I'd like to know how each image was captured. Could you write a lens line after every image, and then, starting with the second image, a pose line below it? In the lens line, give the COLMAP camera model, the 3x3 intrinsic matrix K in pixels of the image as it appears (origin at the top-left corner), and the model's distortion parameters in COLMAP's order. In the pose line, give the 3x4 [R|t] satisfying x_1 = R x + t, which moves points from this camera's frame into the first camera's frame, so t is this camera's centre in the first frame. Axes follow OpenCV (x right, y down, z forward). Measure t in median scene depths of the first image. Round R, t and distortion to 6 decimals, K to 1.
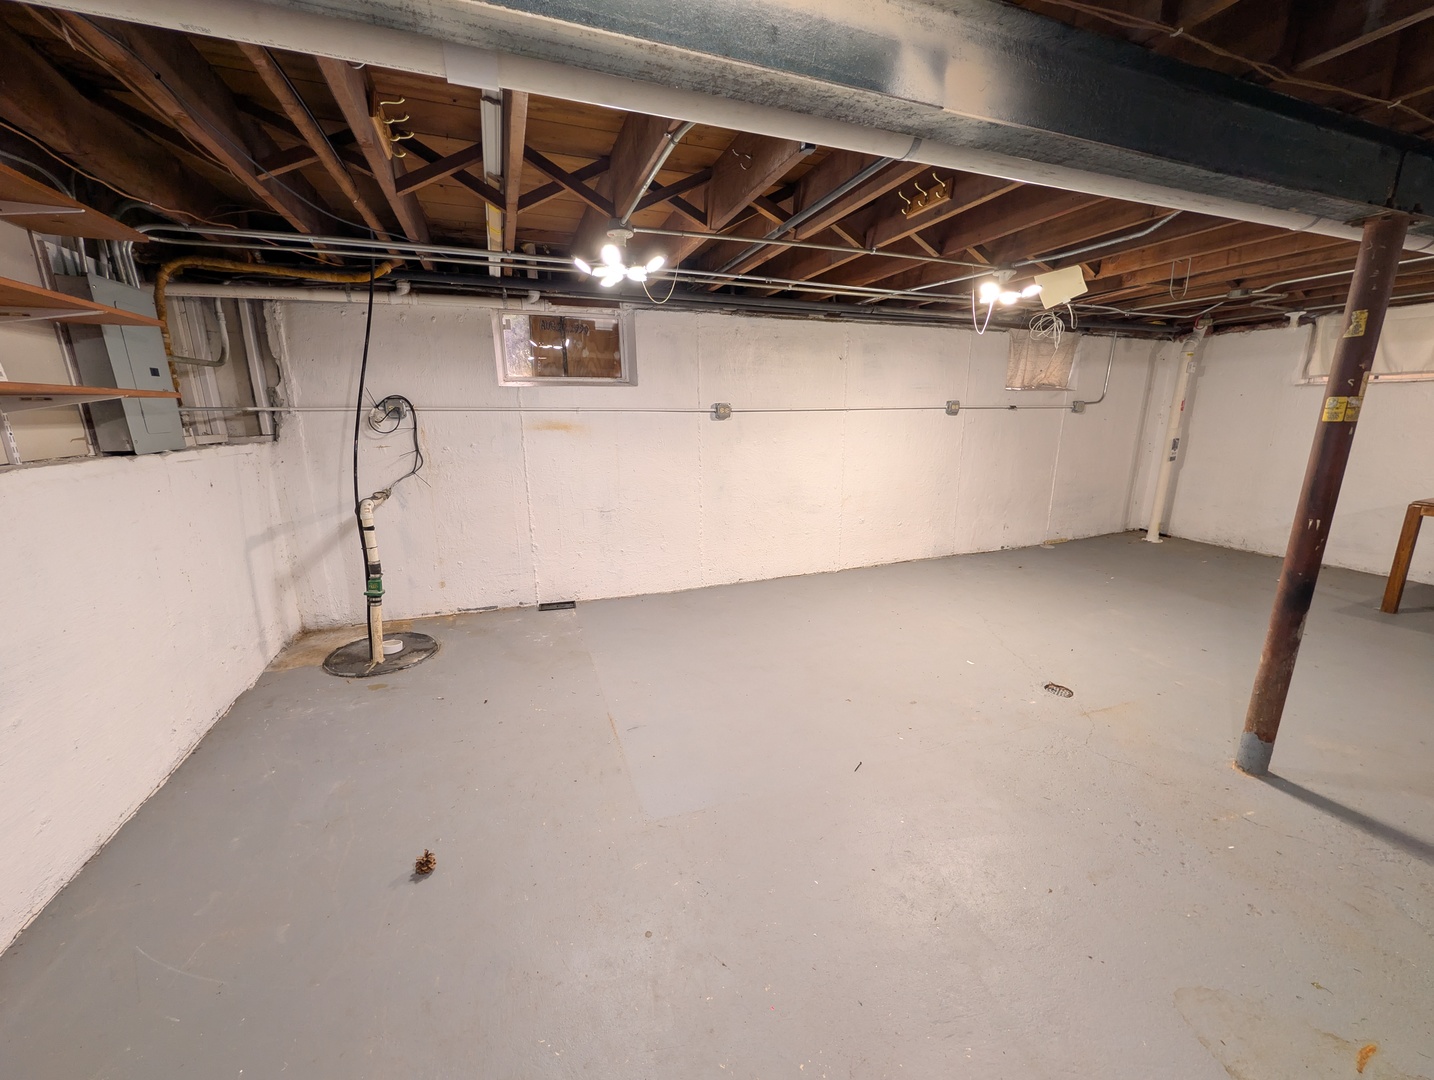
lens RADIAL K [[554.3, 0, 712.2], [0, 554.3, 539.2], [0, 0, 1]] dist [0.001907, 0.000287]
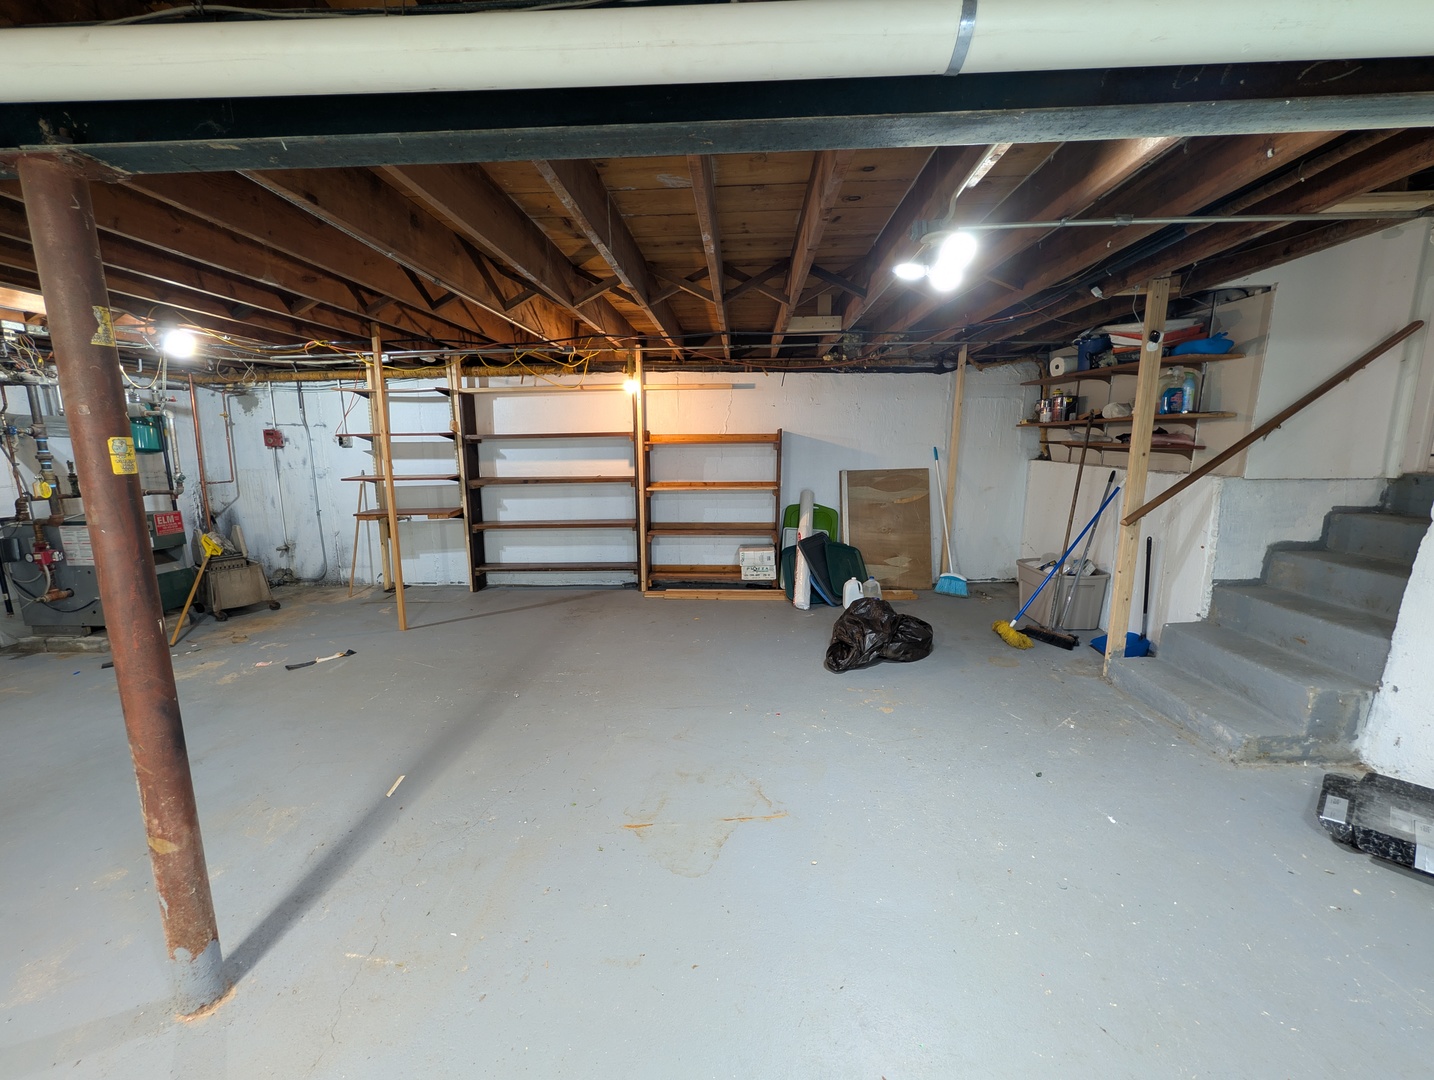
lens RADIAL K [[554.3, 0, 714.8], [0, 554.3, 538.9], [0, 0, 1]] dist [0.001907, 0.000287]
pose [[-0.916024, -0.052714, 0.397646, 0.141087], [0.105756, 0.924515, 0.366181, -0.197617], [-0.386932, 0.377484, -0.841302, 0.839153]]
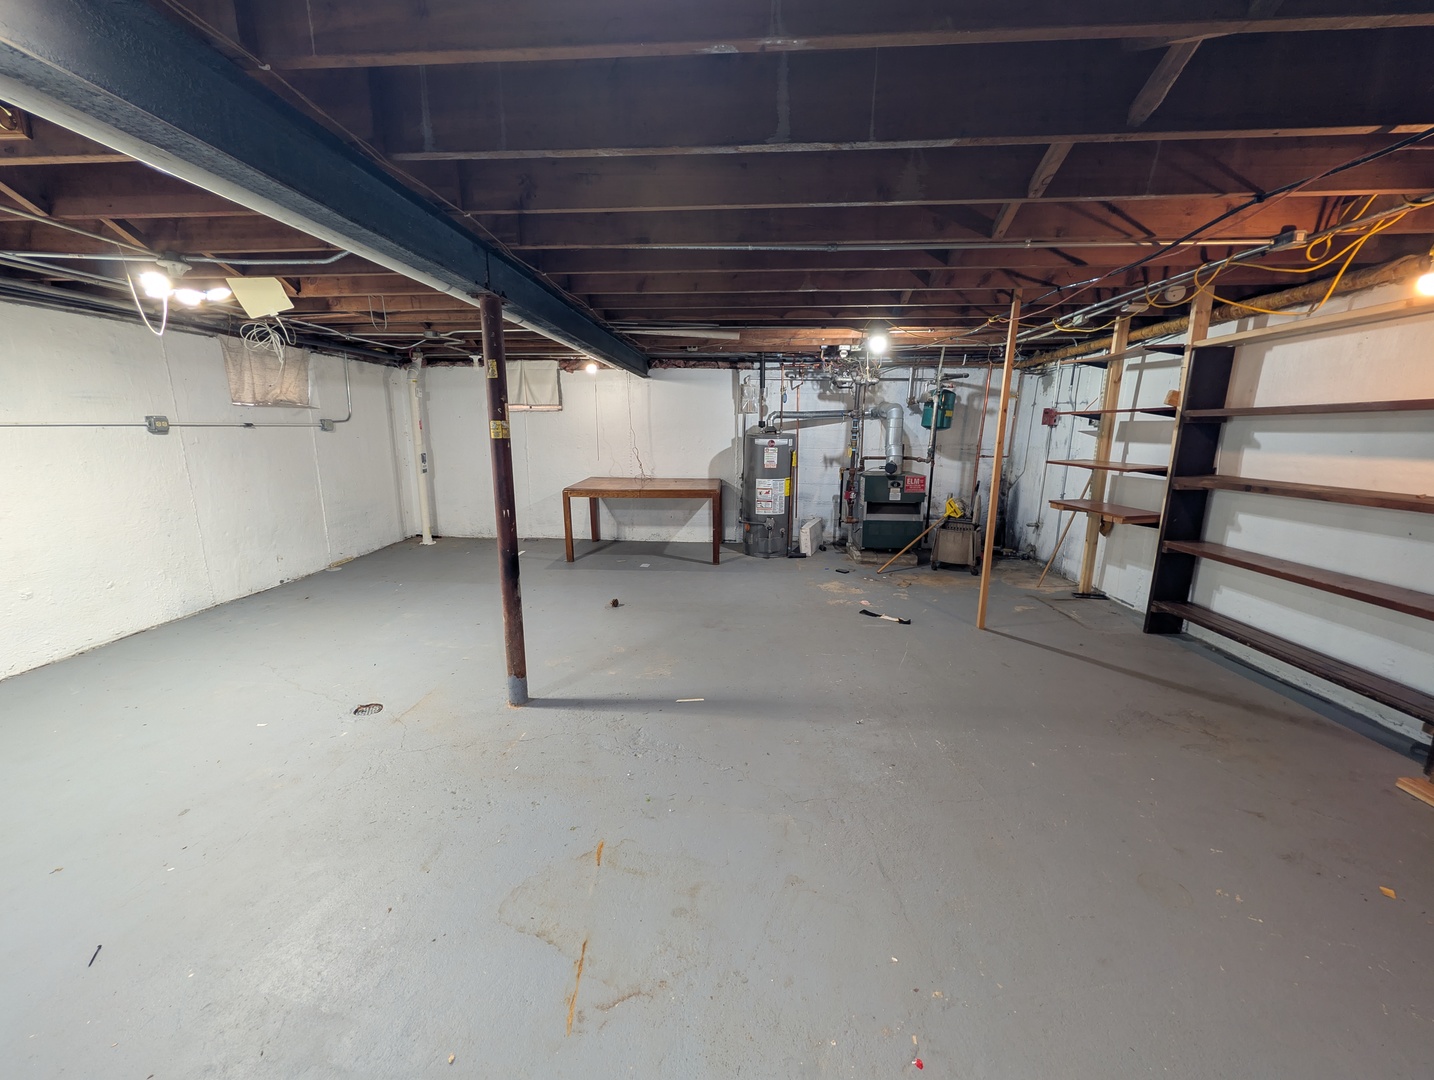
lens RADIAL K [[554.3, 0, 716.0], [0, 554.3, 538.7], [0, 0, 1]] dist [0.001907, 0.000287]
pose [[0.408726, -0.174573, 0.895805, 0.040599], [0.202512, 0.974415, 0.097492, 0.003476], [-0.889905, 0.141564, 0.433622, -0.026569]]
